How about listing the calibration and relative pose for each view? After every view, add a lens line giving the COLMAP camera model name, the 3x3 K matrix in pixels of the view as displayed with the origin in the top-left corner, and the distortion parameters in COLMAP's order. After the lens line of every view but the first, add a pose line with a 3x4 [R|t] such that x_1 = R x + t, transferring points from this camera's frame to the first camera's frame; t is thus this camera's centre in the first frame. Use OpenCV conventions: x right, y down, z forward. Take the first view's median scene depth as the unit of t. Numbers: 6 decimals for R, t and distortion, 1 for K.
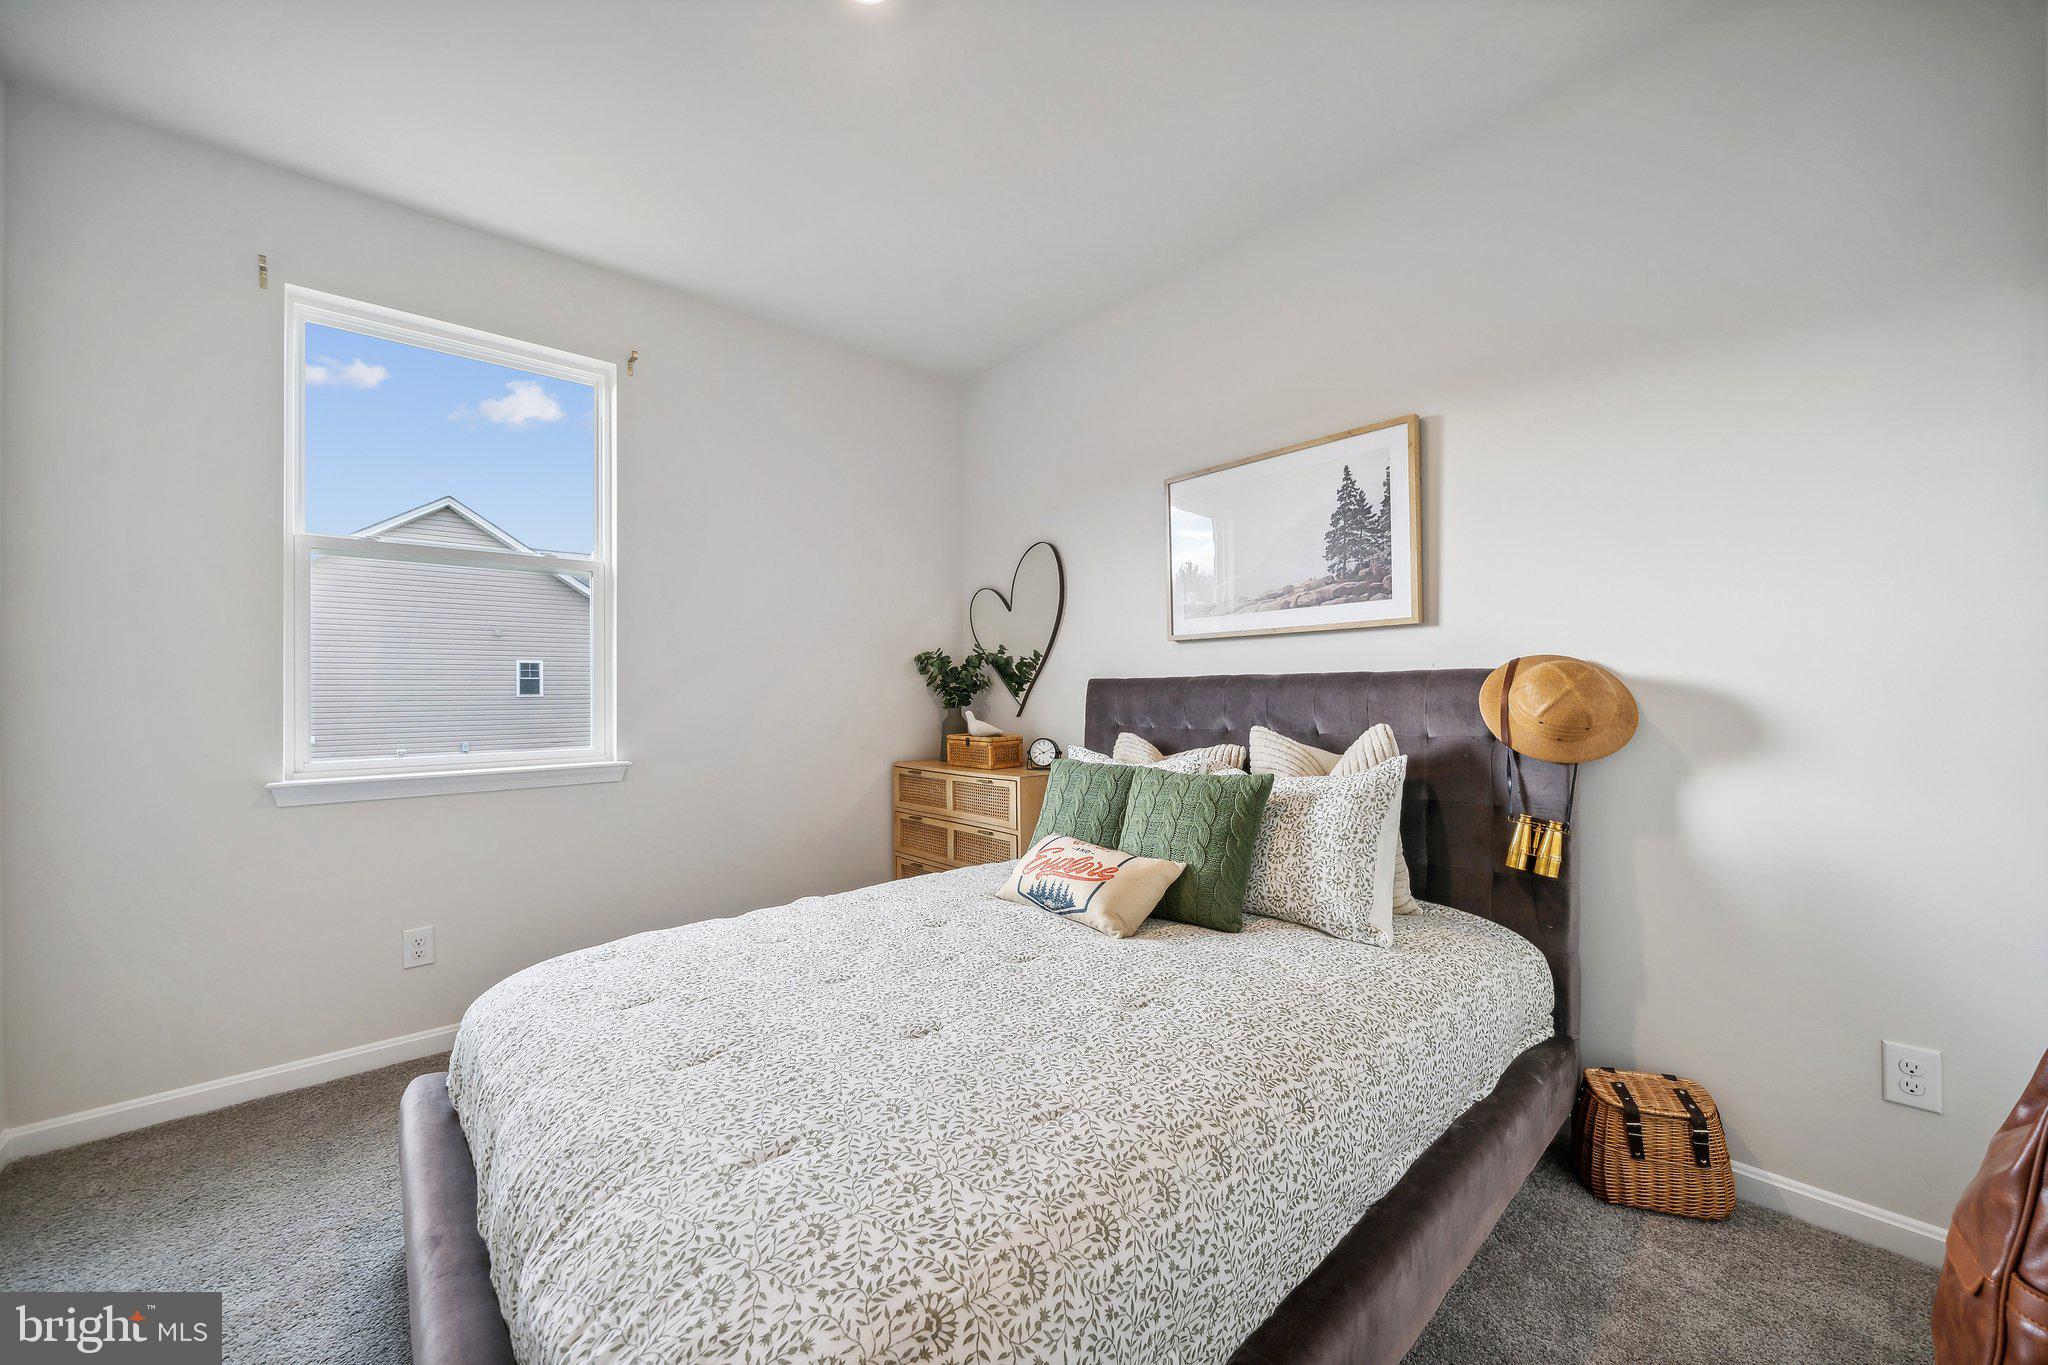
lens RADIAL K [[768.5, 0, 1019.2], [0, 768.5, 682.9], [0, 0, 1]] dist [-0.002242, -0.000135]
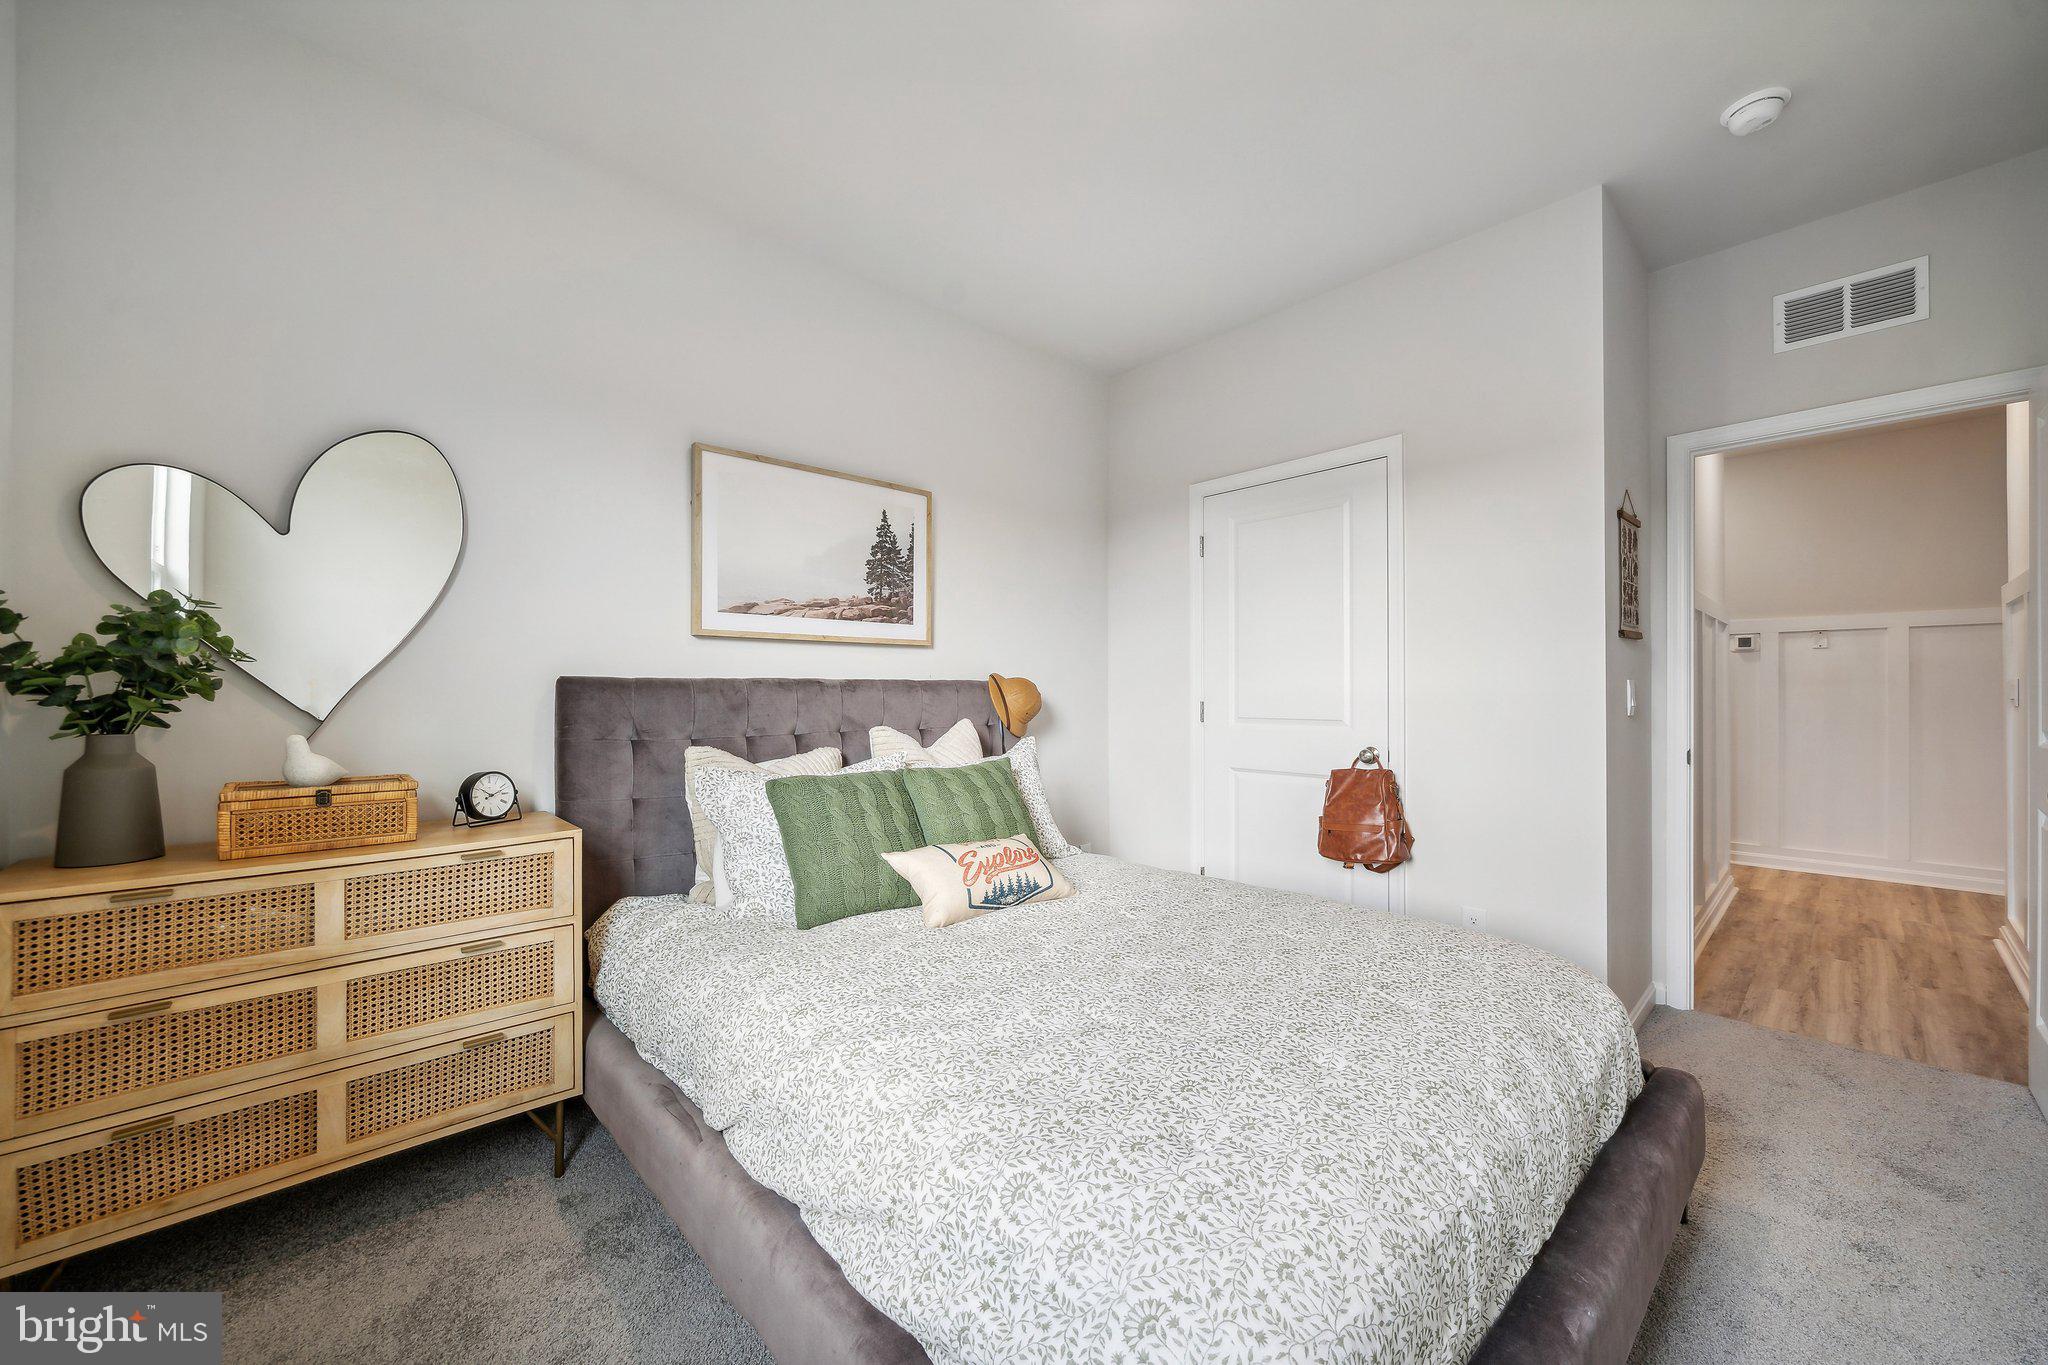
lens RADIAL K [[768.5, 0, 1019.7], [0, 768.5, 691.8], [0, 0, 1]] dist [-0.002242, -0.000135]
pose [[-0.030772, 0.006321, 0.999506, -0.784455], [-0.010478, 0.999923, -0.006647, 0.011675], [-0.999472, -0.010678, -0.030703, 0.803911]]
